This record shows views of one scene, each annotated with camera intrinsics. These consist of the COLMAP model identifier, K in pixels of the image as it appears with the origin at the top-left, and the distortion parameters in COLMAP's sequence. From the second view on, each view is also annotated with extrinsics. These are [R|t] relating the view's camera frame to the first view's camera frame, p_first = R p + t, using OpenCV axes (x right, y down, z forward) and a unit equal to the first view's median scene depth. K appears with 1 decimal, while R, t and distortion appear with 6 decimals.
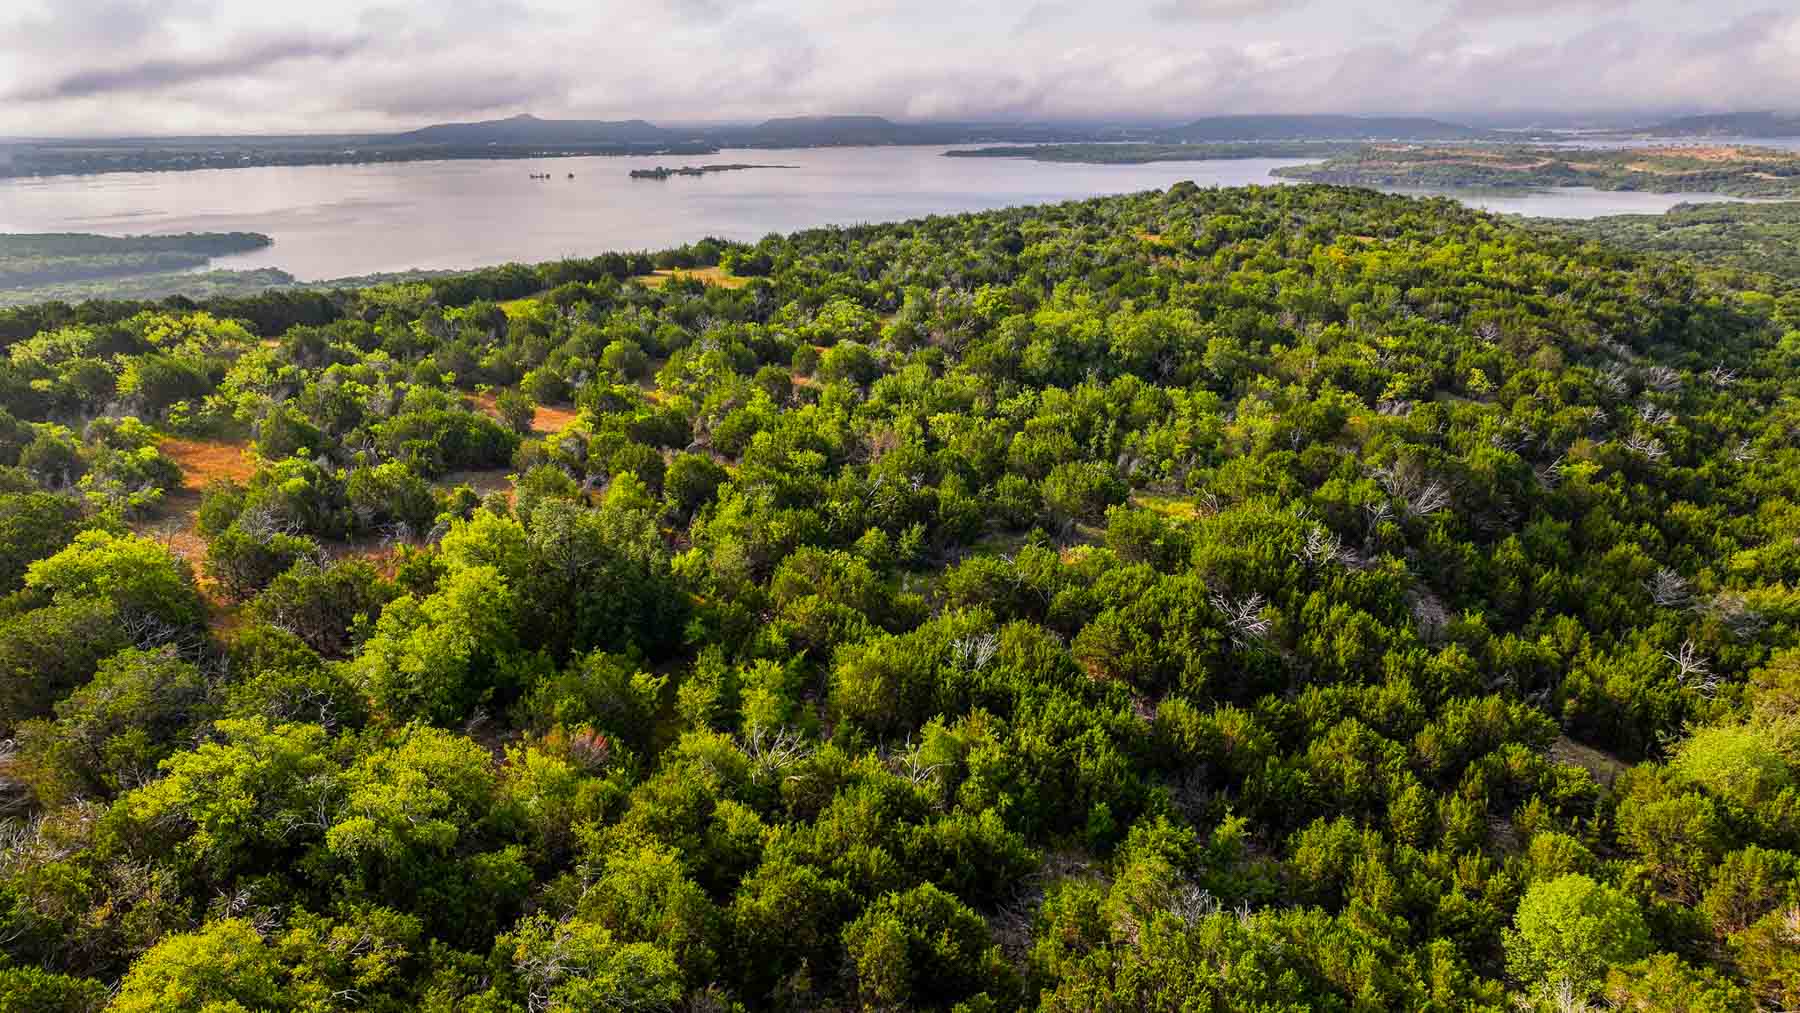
lens RADIAL K [[1270.1, 0, 899.6], [0, 1270.1, 513.5], [0, 0, 1]] dist [-0.005019, 0.017116]
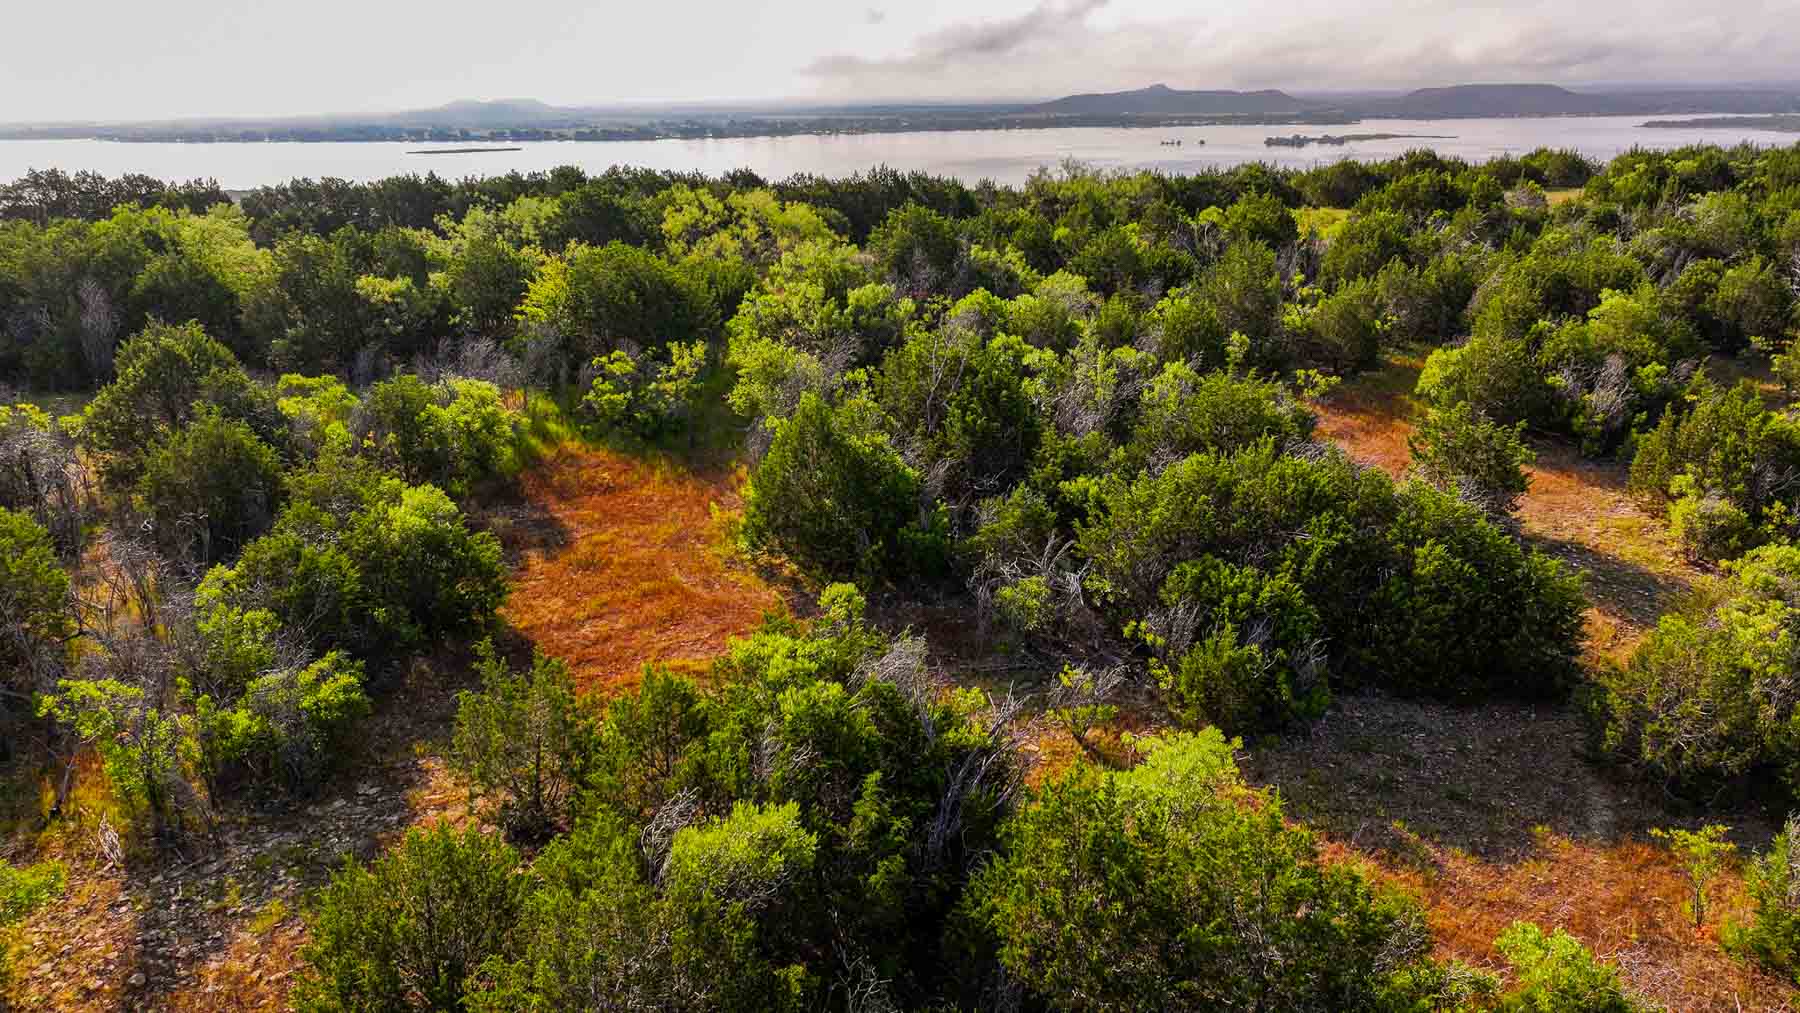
lens RADIAL K [[1270.1, 0, 898.7], [0, 1270.1, 504.5], [0, 0, 1]] dist [-0.005019, 0.017116]
pose [[0.893512, 0.137942, -0.427328, -0.276715], [-0.132406, 0.990271, 0.042809, -0.062031], [0.429075, 0.018331, 0.903083, 0.607008]]
